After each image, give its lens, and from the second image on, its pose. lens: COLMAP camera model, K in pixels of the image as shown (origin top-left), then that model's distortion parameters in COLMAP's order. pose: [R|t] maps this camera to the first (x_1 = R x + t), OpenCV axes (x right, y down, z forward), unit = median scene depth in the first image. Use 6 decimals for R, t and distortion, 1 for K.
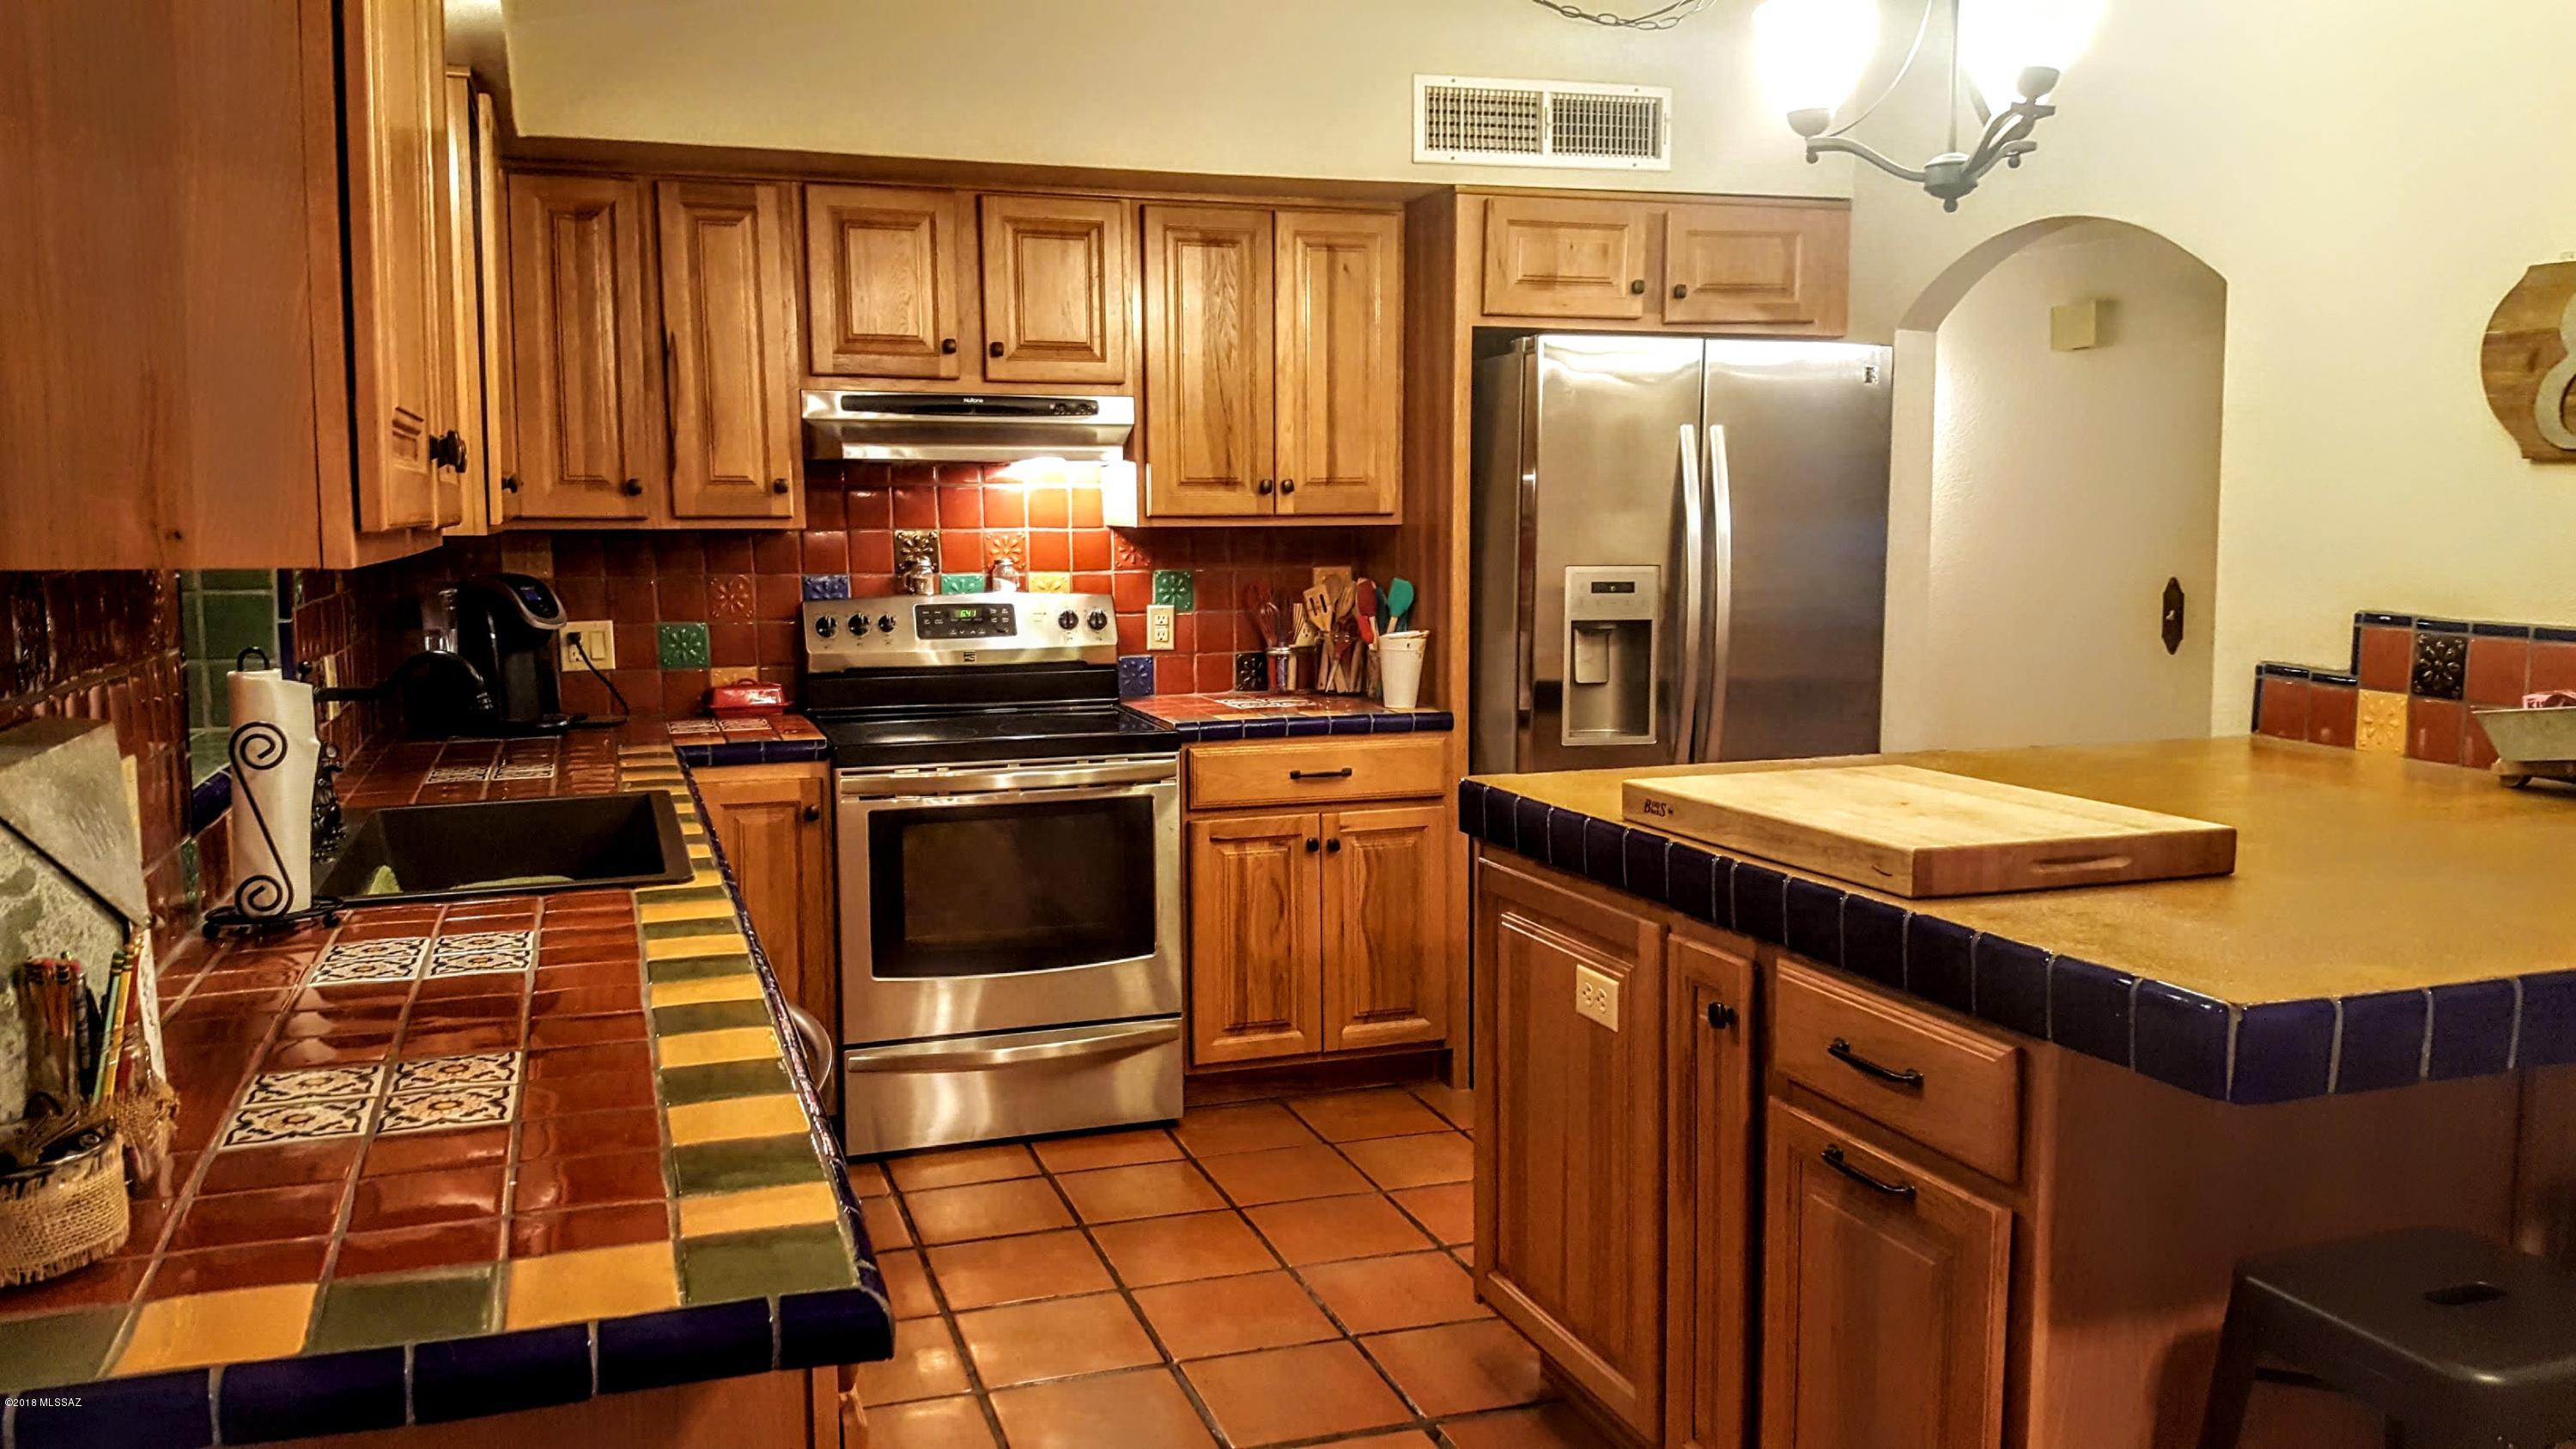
lens RADIAL K [[1935.9, 0, 1256.3], [0, 1935.9, 731.7], [0, 0, 1]] dist [0.156370, -0.307664]
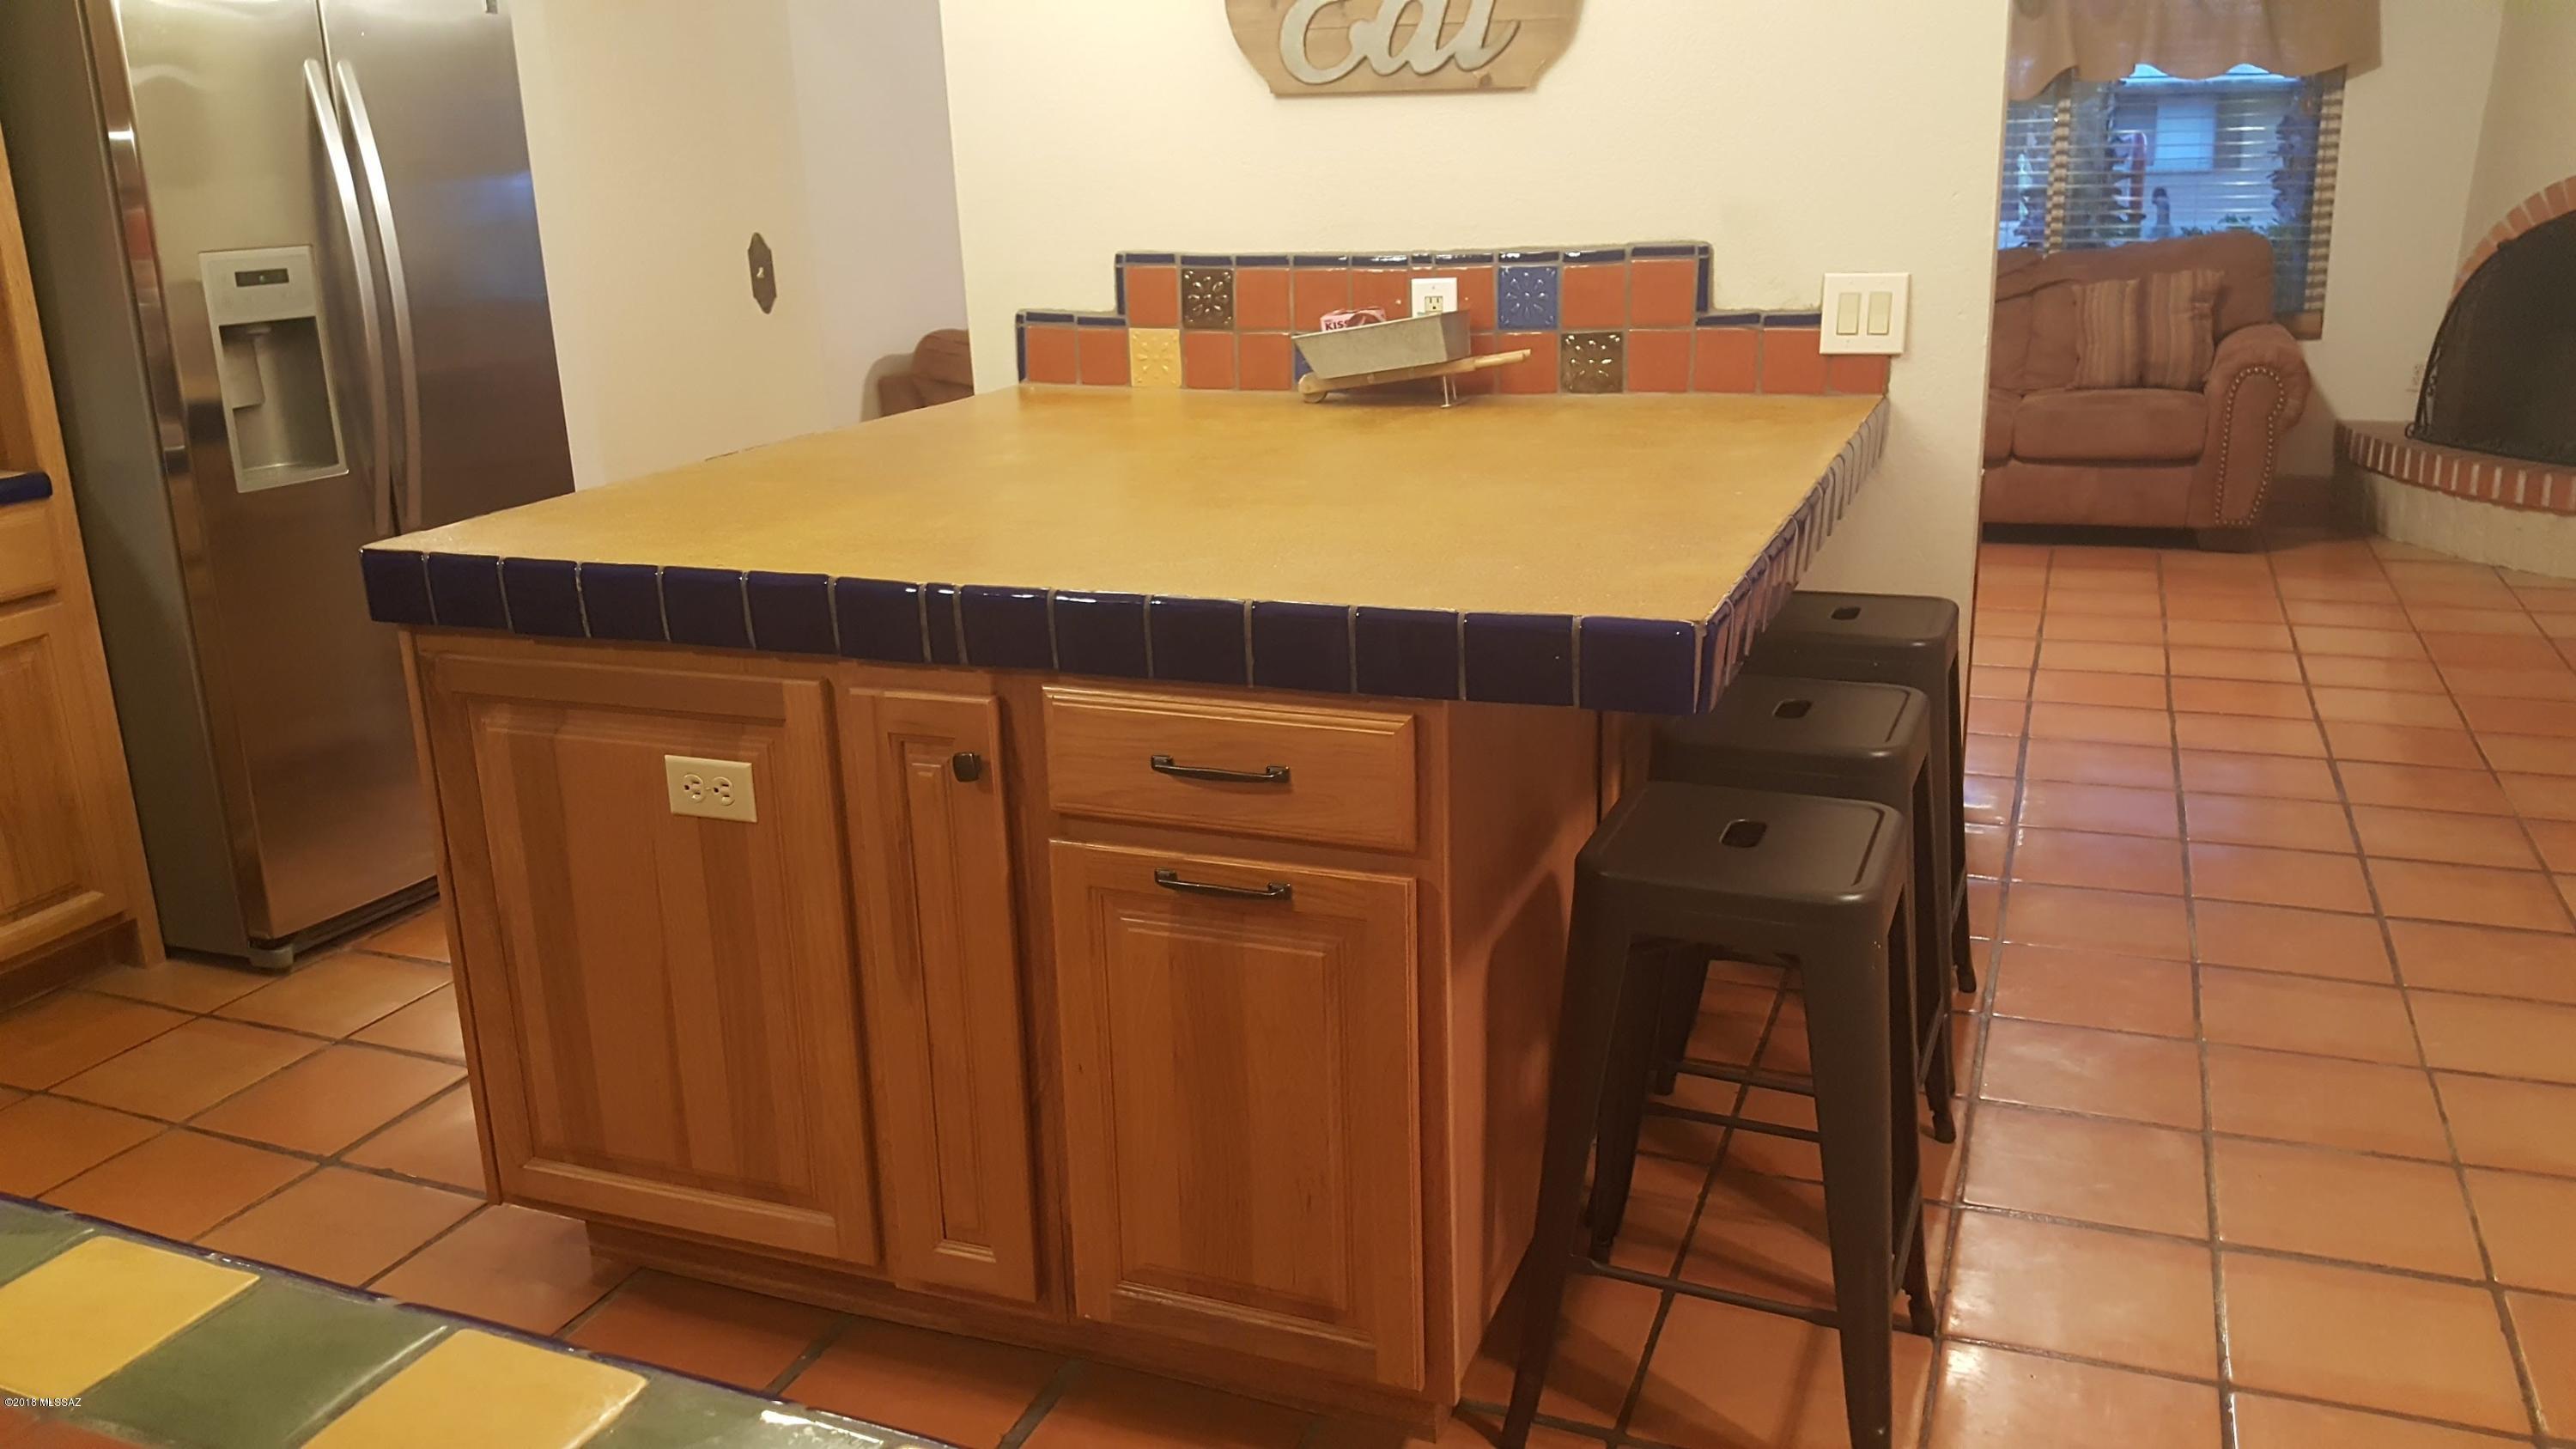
lens RADIAL K [[1935.9, 0, 1256.3], [0, 1935.9, 731.7], [0, 0, 1]] dist [0.156370, -0.307664]
pose [[0.654961, -0.233622, 0.718643, -0.153594], [0.115624, 0.970794, 0.210216, -0.017949], [-0.746765, -0.054591, 0.662844, 0.184512]]
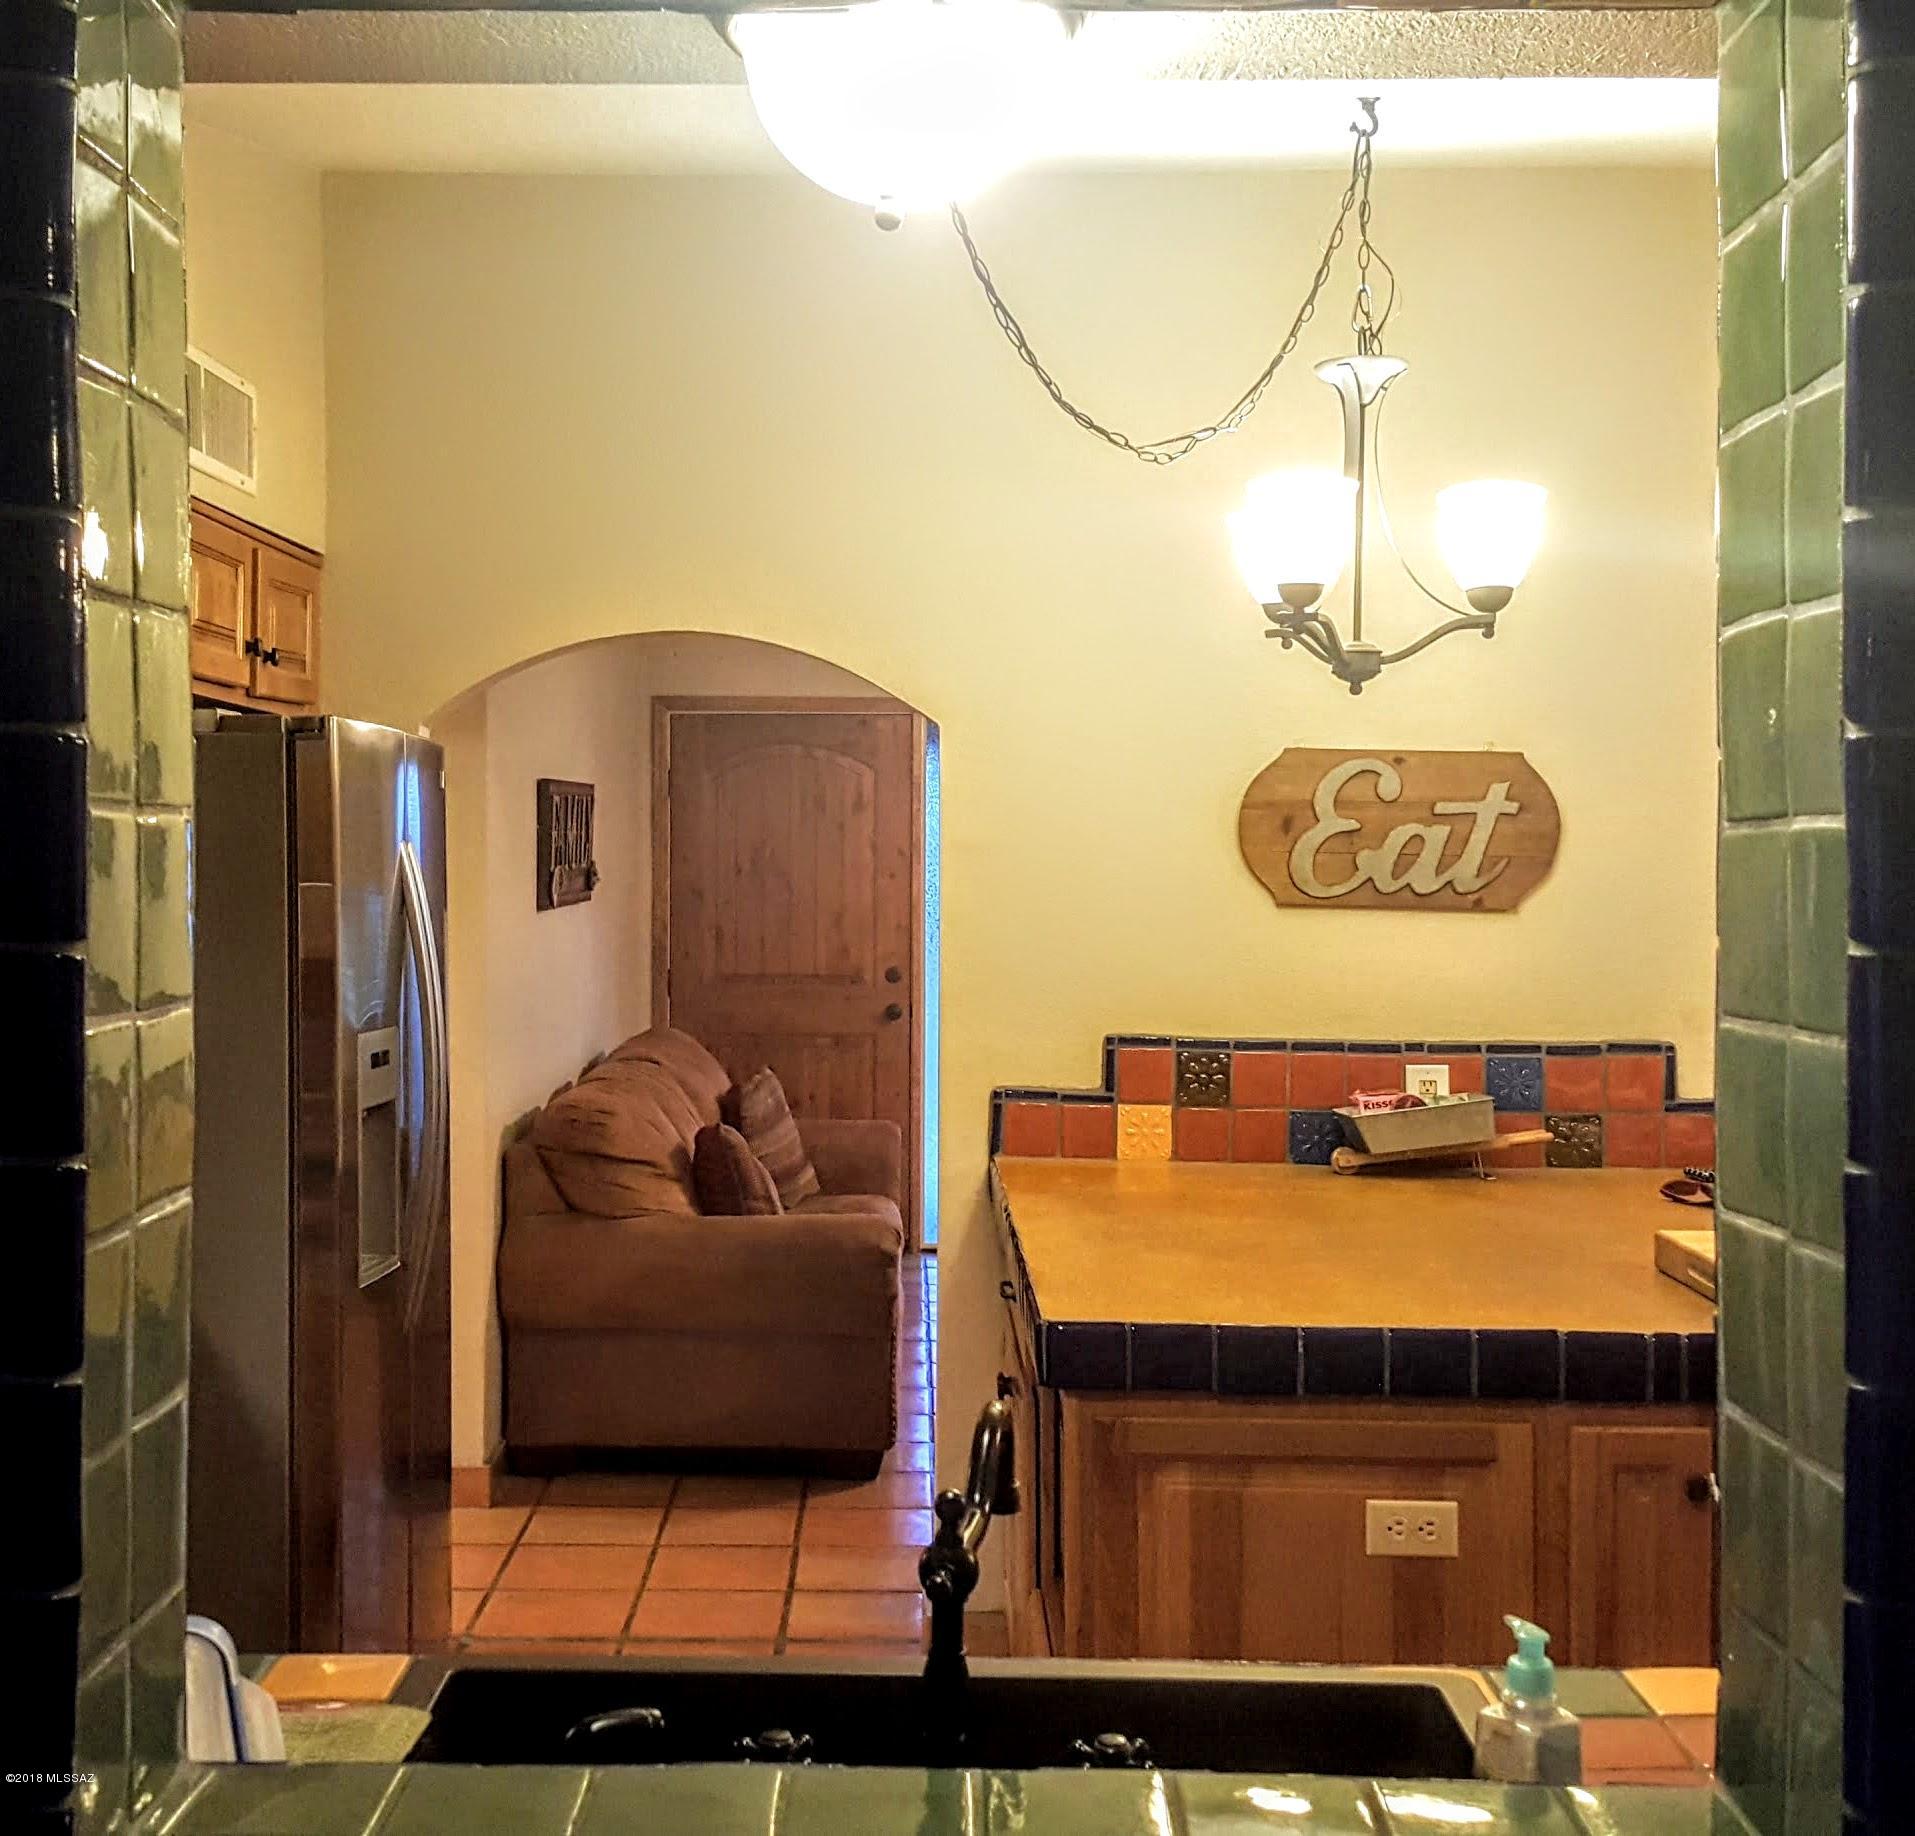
lens RADIAL K [[2483.2, 0, 860.1], [0, 2483.2, 866.0], [0, 0, 1]] dist [0.147540, -0.044238]
pose [[0.334431, -0.006234, 0.942400, -0.624796], [0.098692, 0.994711, -0.028443, -0.099826], [-0.937238, 0.102519, 0.333278, 0.500940]]
